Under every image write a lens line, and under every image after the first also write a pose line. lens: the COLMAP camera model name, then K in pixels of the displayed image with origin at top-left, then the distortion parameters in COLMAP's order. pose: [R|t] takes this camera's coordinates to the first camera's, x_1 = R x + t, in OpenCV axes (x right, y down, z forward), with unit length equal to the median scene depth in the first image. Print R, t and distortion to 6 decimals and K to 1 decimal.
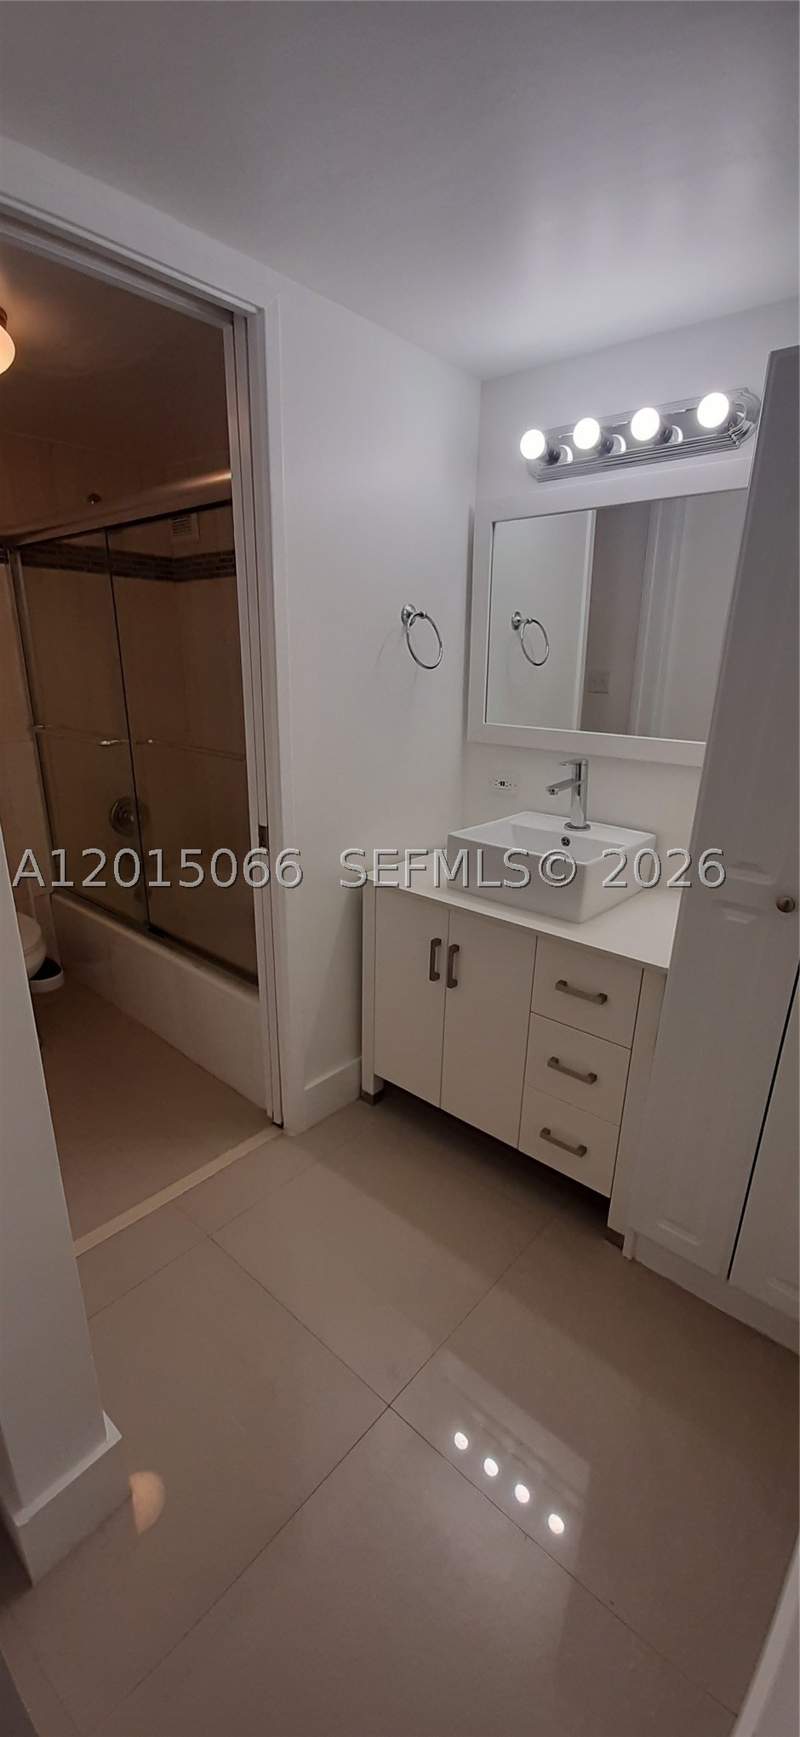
lens RADIAL K [[694.9, 0, 388.3], [0, 694.9, 878.8], [0, 0, 1]] dist [0.000176, -0.000204]
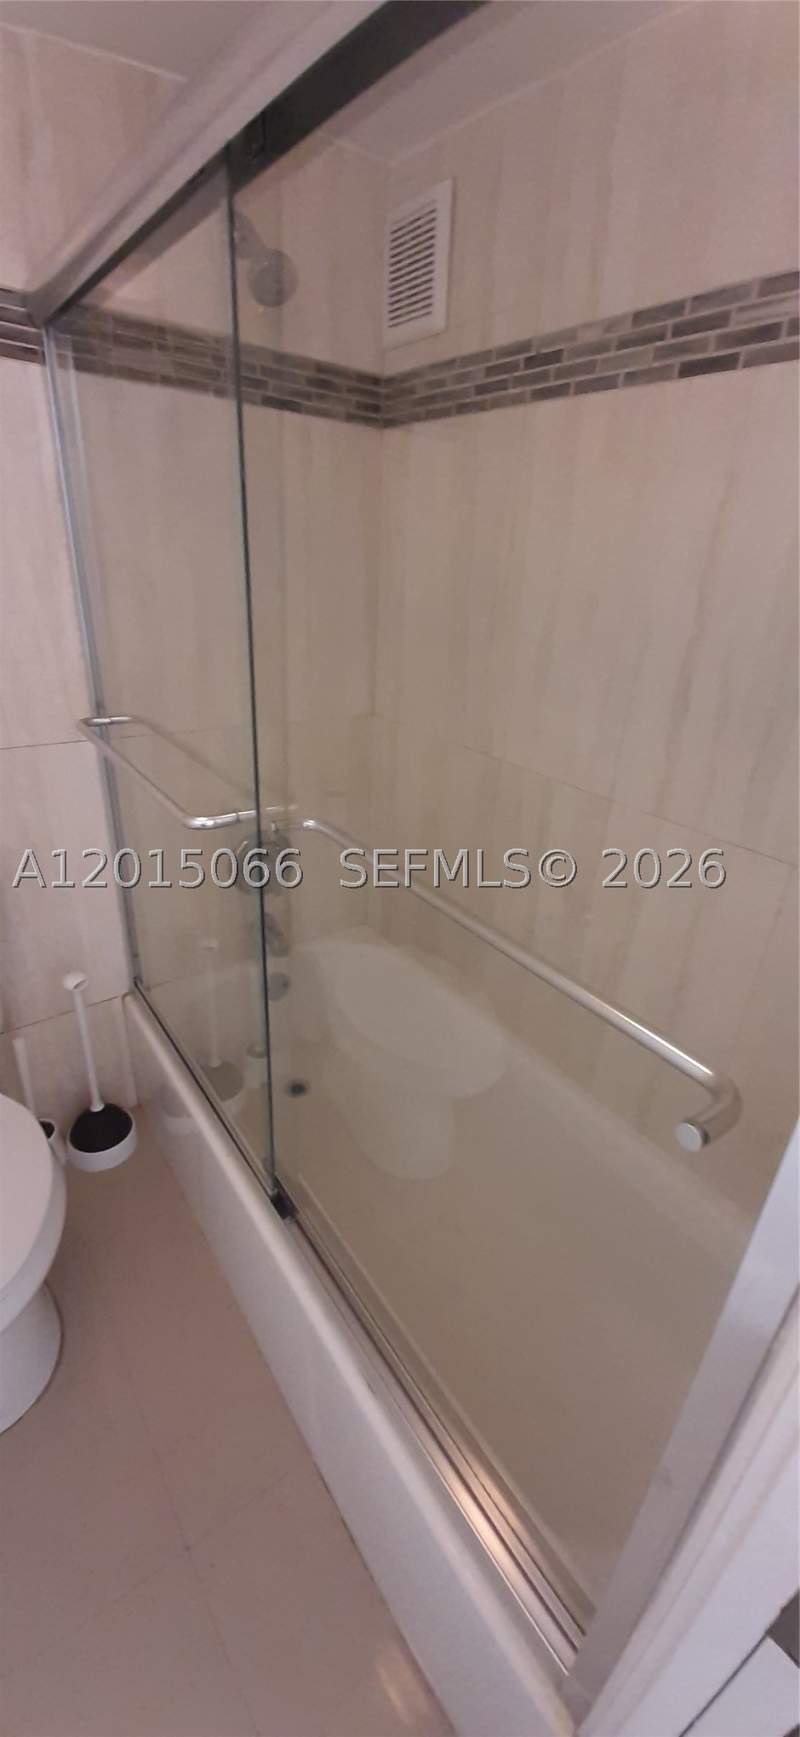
lens RADIAL K [[694.9, 0, 401.4], [0, 694.9, 873.3], [0, 0, 1]] dist [0.000176, -0.000204]
pose [[0.977530, 0.123252, -0.171008, -0.175909], [-0.101029, 0.985940, 0.133096, -0.183892], [0.185008, -0.112828, 0.976239, 0.496796]]
